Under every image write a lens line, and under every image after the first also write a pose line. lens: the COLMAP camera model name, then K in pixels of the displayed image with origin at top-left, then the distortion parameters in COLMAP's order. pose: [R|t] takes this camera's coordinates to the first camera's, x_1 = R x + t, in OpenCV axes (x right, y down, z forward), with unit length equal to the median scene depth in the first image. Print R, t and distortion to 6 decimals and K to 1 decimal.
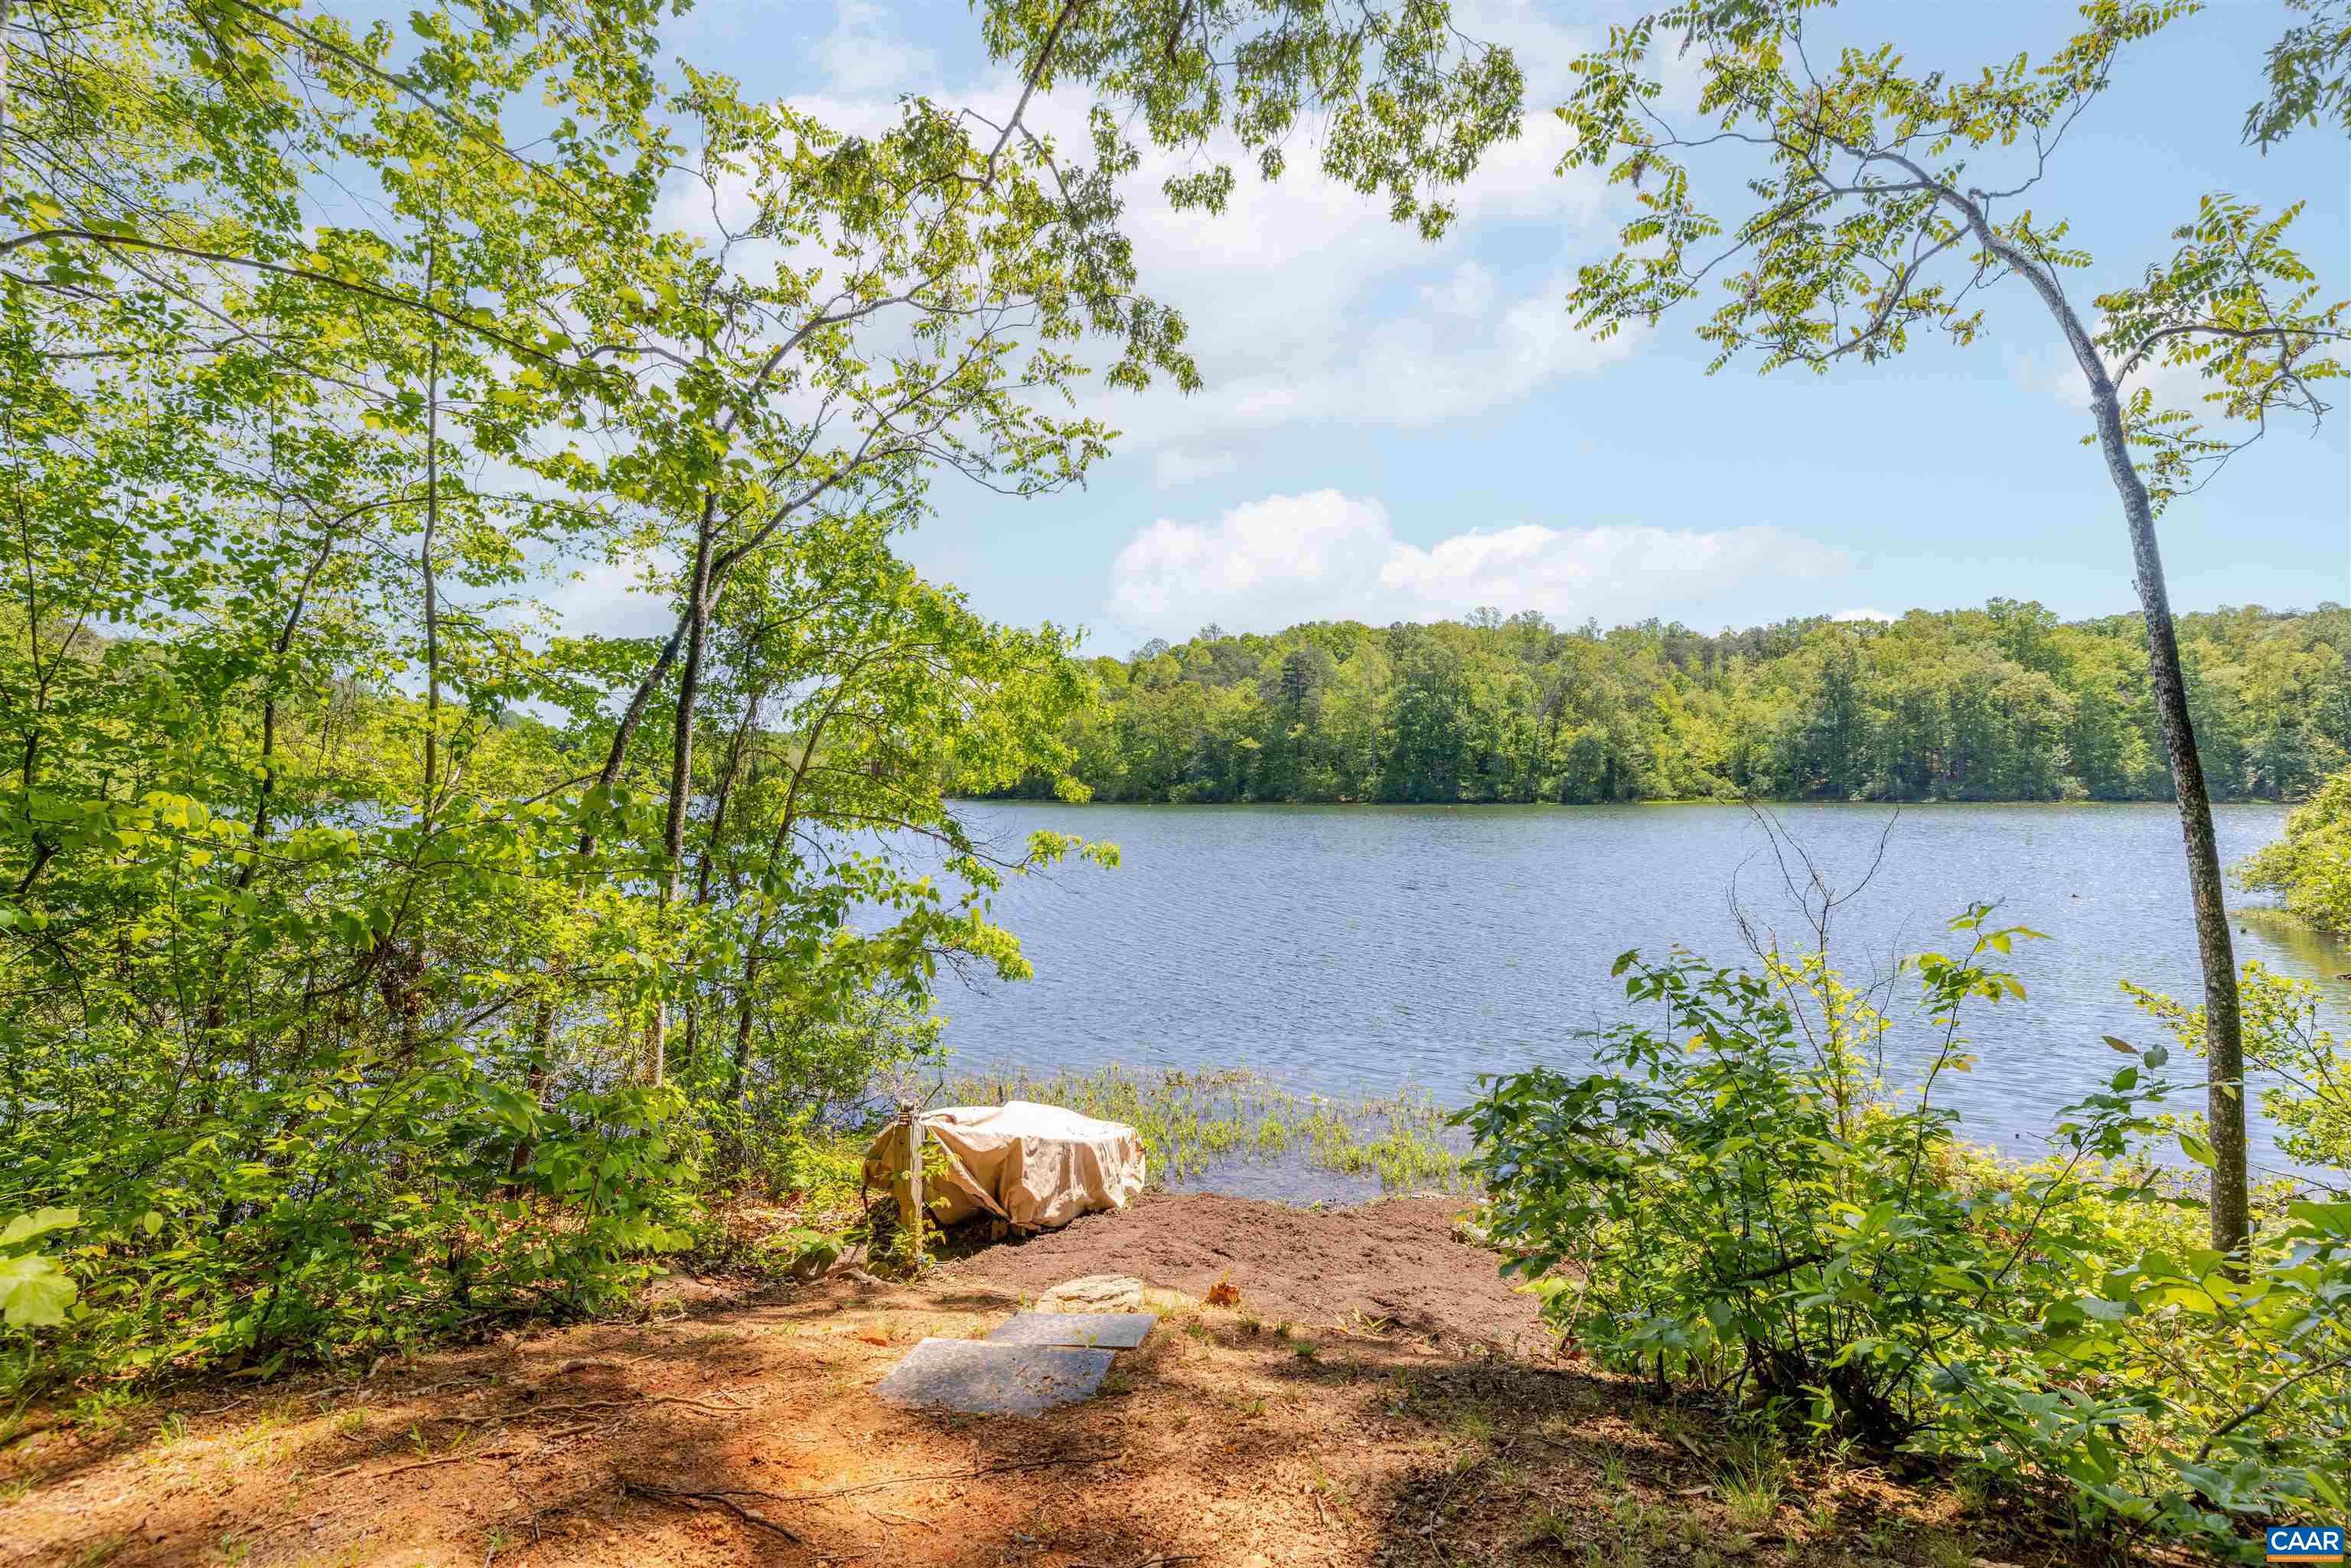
lens RADIAL K [[1152.6, 0, 1175.5], [0, 1152.6, 784.0], [0, 0, 1]] dist [0.000031, 0.000141]
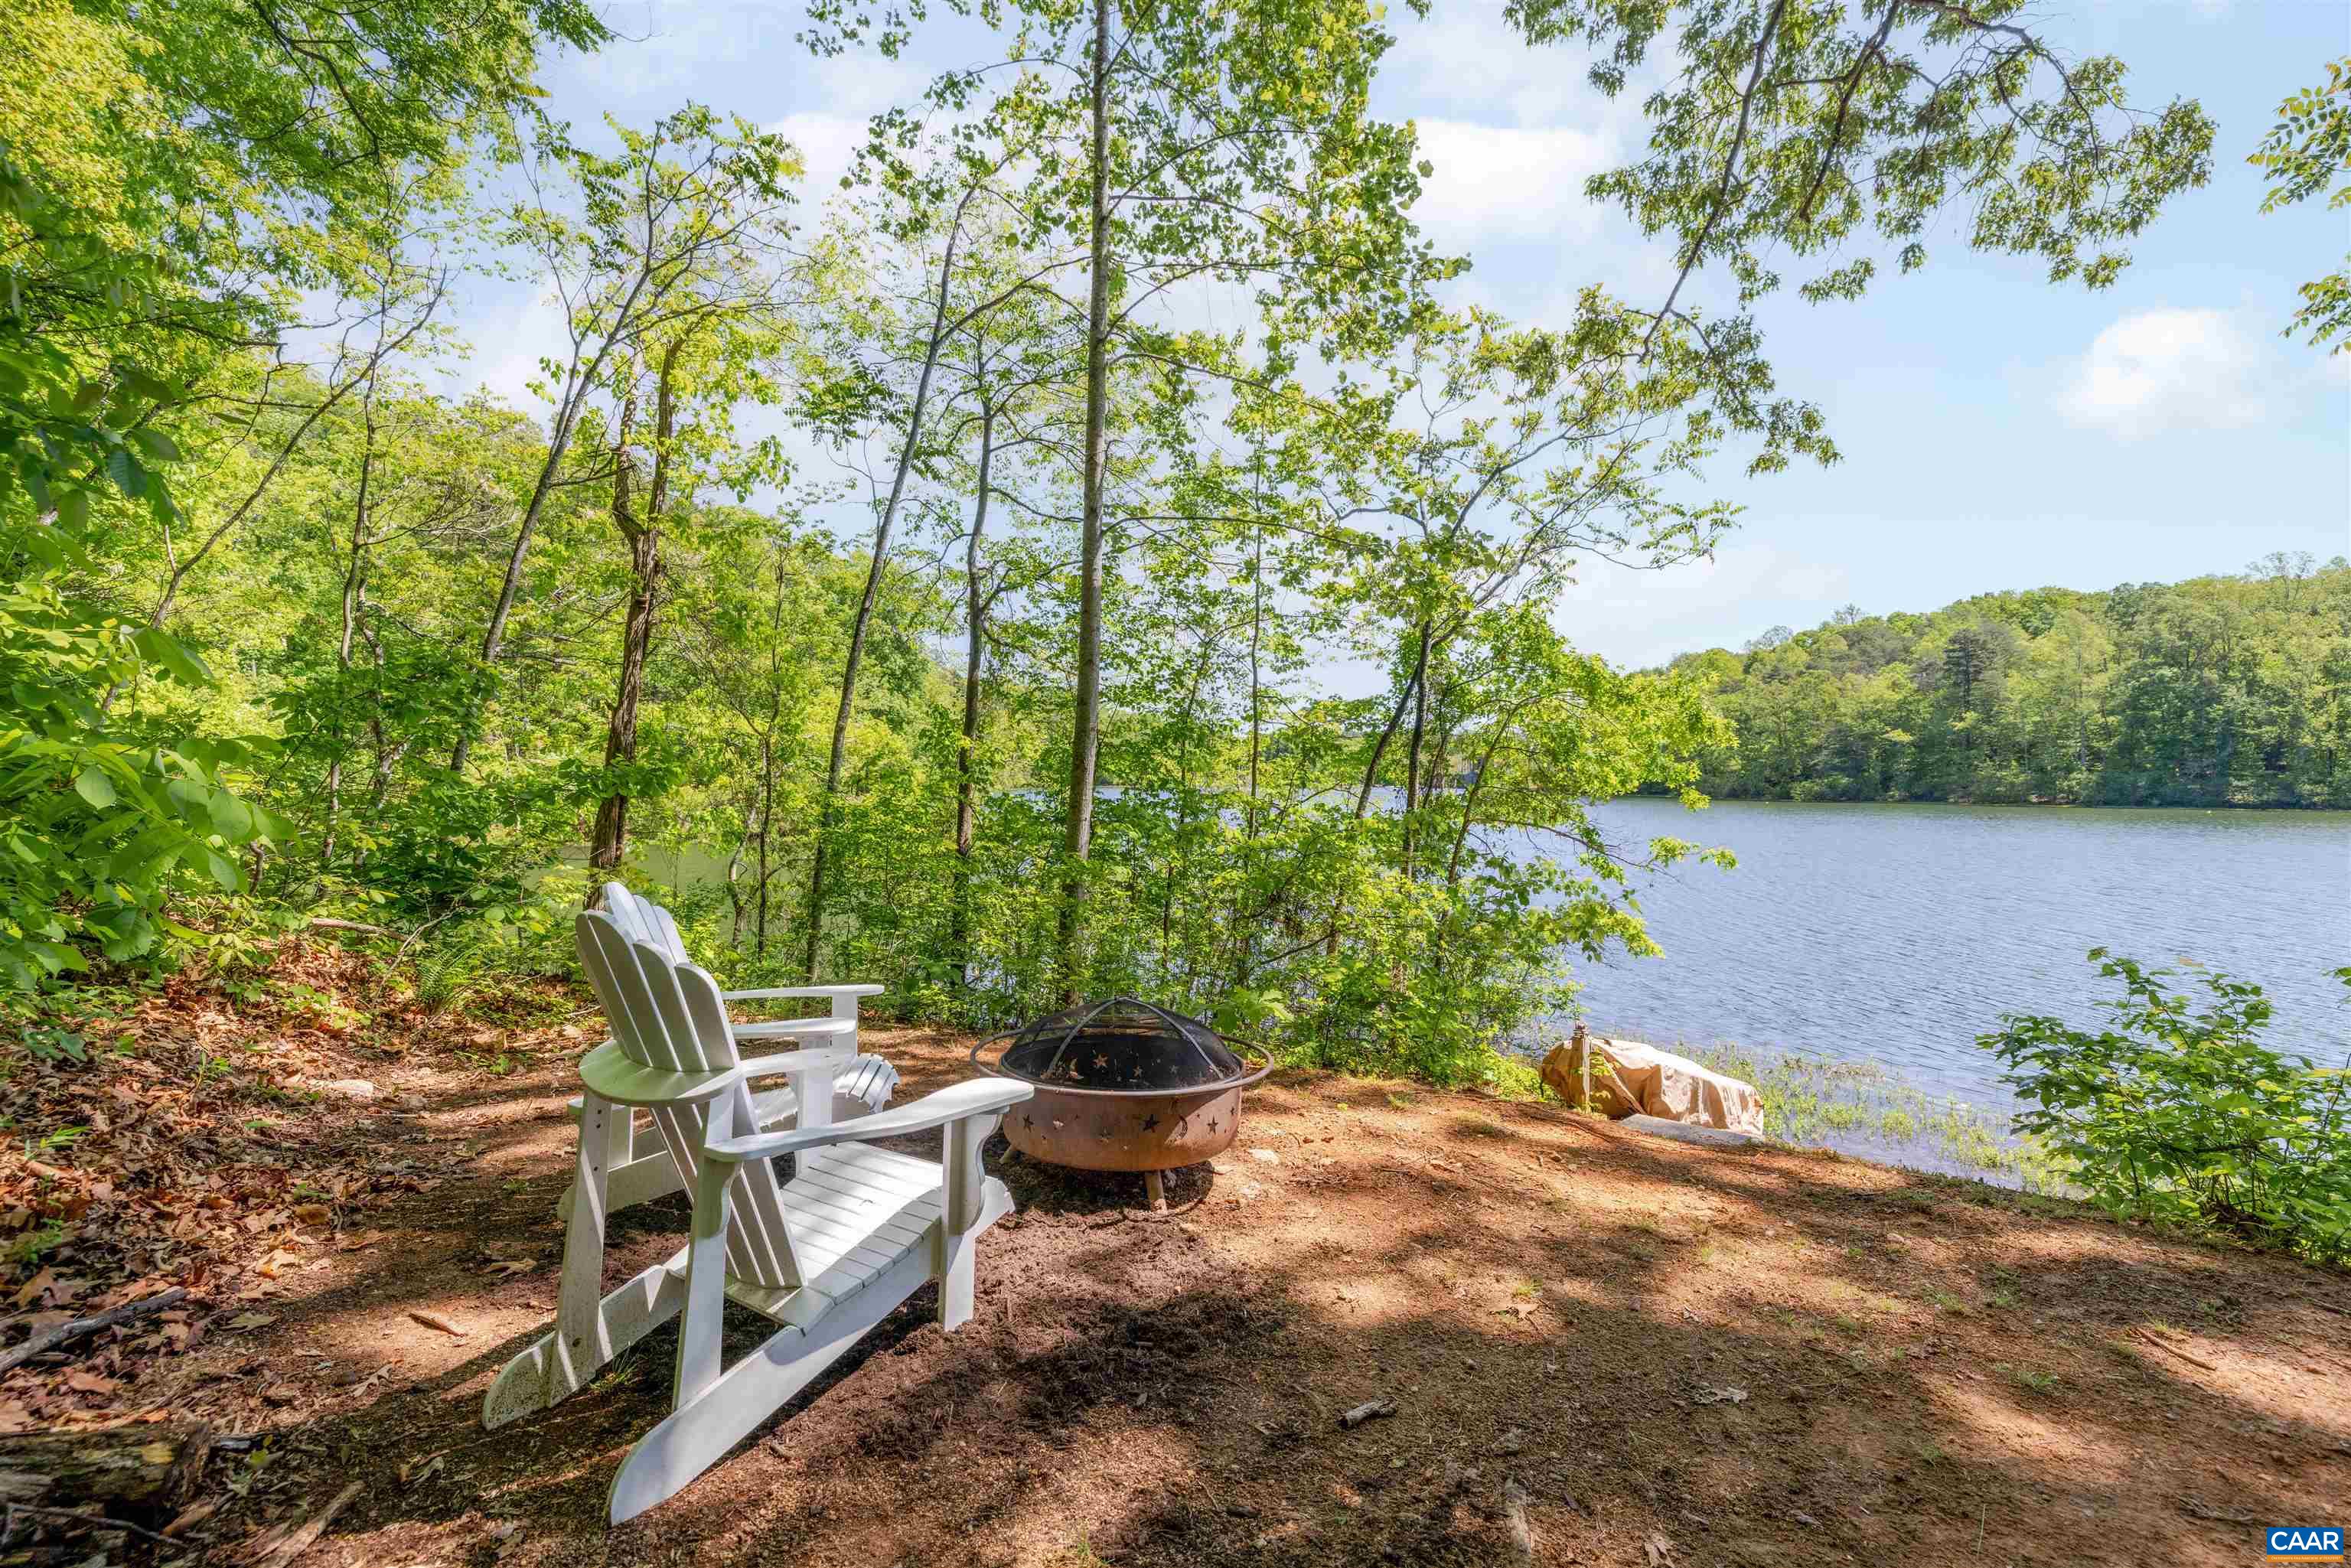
lens RADIAL K [[1064.3, 0, 1175.5], [0, 1064.3, 784.0], [0, 0, 1]] dist [0.054343, -0.015417]
pose [[0.866194, 0.013127, -0.499535, 0.002866], [-0.009159, 0.999904, 0.010394, -0.025601], [0.499623, -0.004428, 0.866231, -0.270644]]
